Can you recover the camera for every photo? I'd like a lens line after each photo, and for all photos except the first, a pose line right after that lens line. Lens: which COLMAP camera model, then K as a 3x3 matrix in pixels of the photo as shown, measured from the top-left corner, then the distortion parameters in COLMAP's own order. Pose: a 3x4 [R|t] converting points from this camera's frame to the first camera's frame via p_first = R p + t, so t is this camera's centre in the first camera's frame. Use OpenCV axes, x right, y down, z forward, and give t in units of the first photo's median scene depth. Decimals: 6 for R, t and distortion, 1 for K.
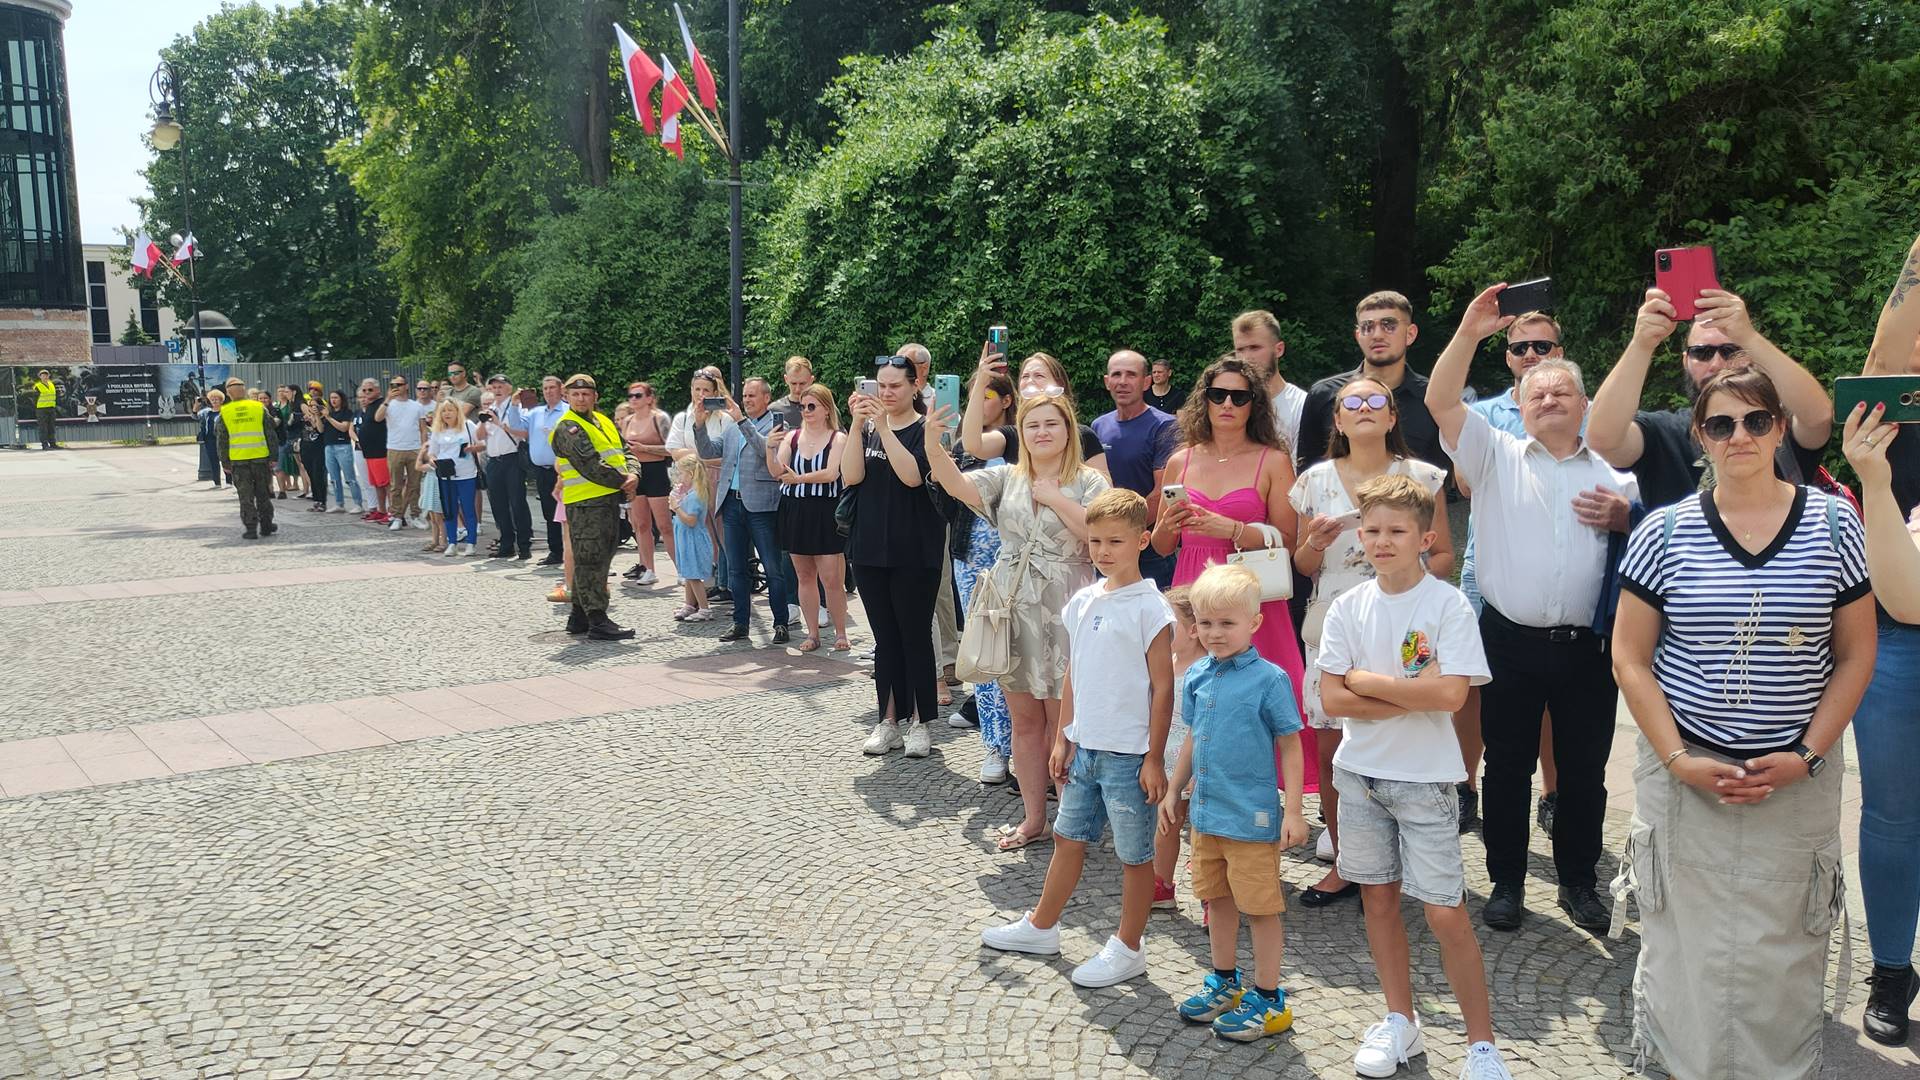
lens RADIAL K [[1444.8, 0, 960.0], [0, 1444.8, 540.0], [0, 0, 1]] dist [0.000142, -0.000451]
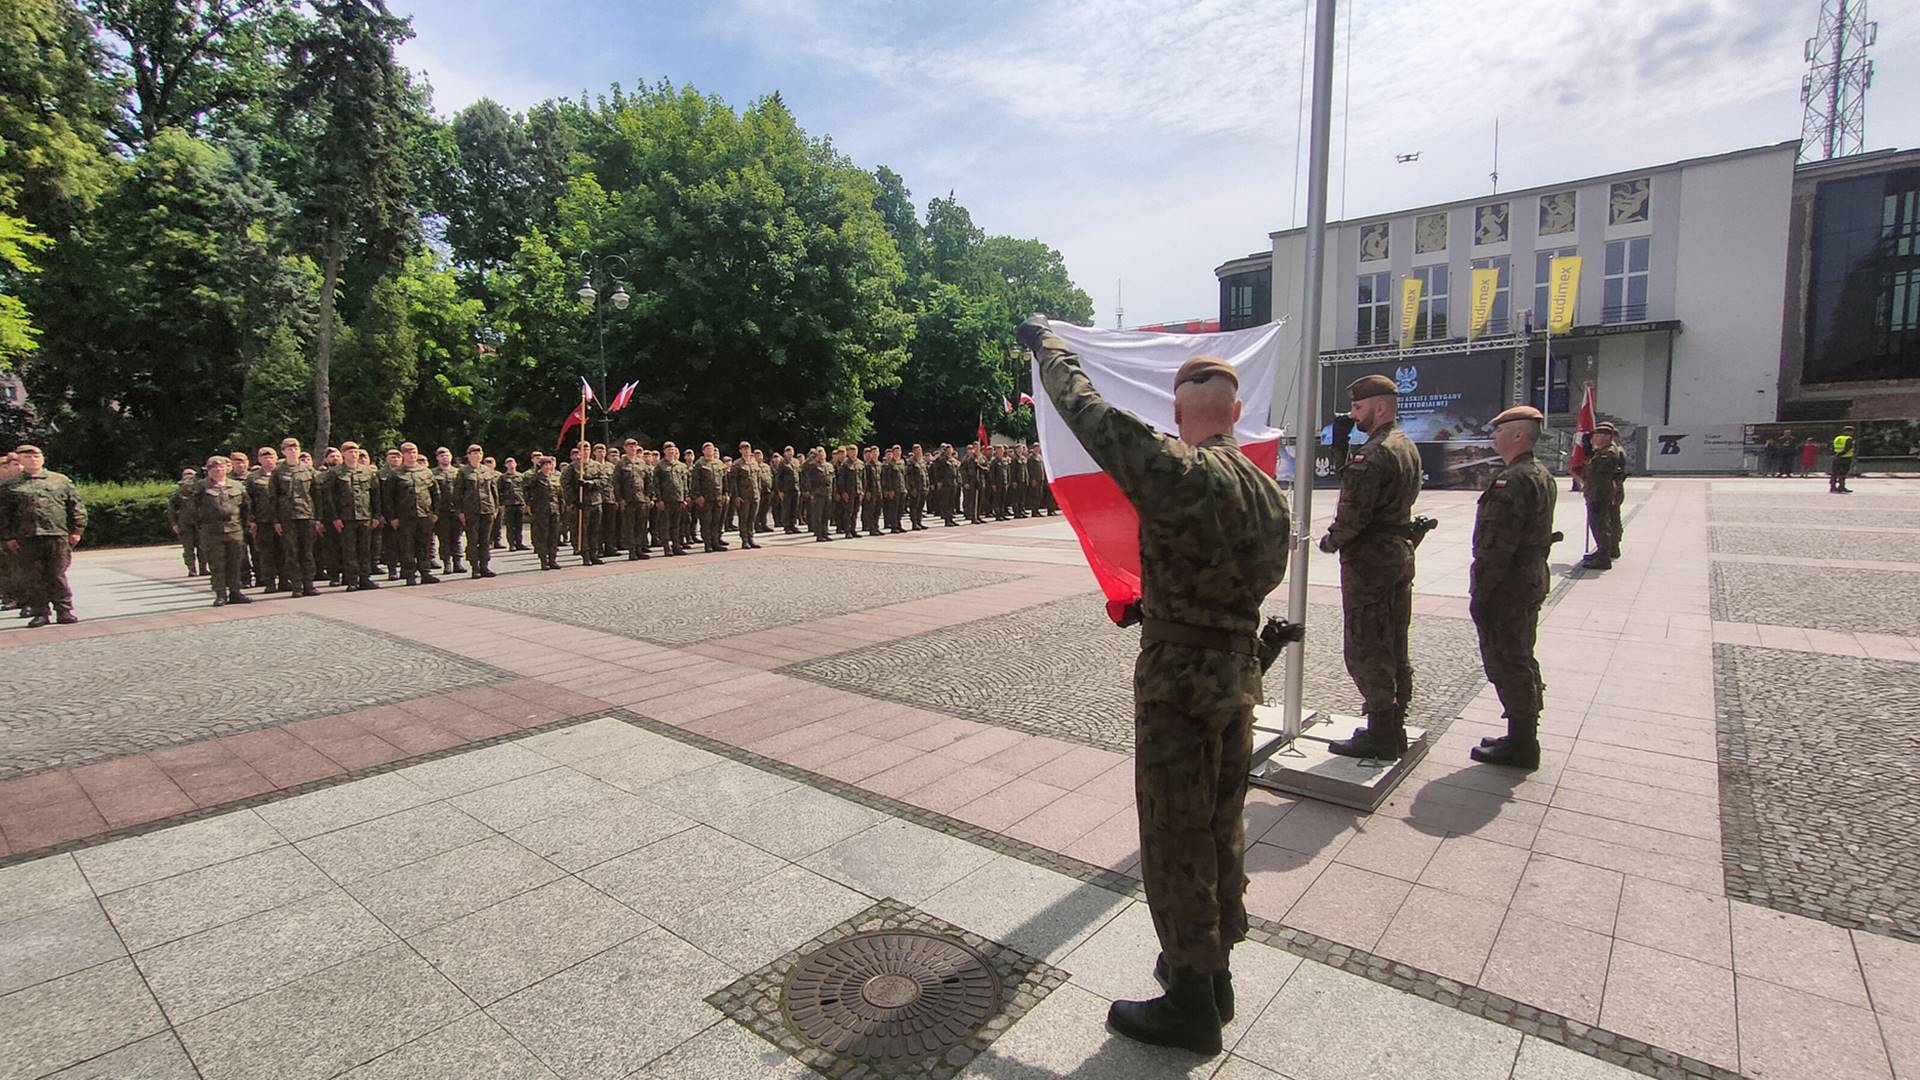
lens RADIAL K [[881.6, 0, 960.0], [0, 881.6, 540.0], [0, 0, 1]] dist [0.000874, 0.000204]
pose [[0.185896, 0.103279, -0.977126, 0.073728], [-0.089935, 0.992074, 0.087749, 0.005952], [0.978445, 0.071566, 0.193711, -0.079484]]
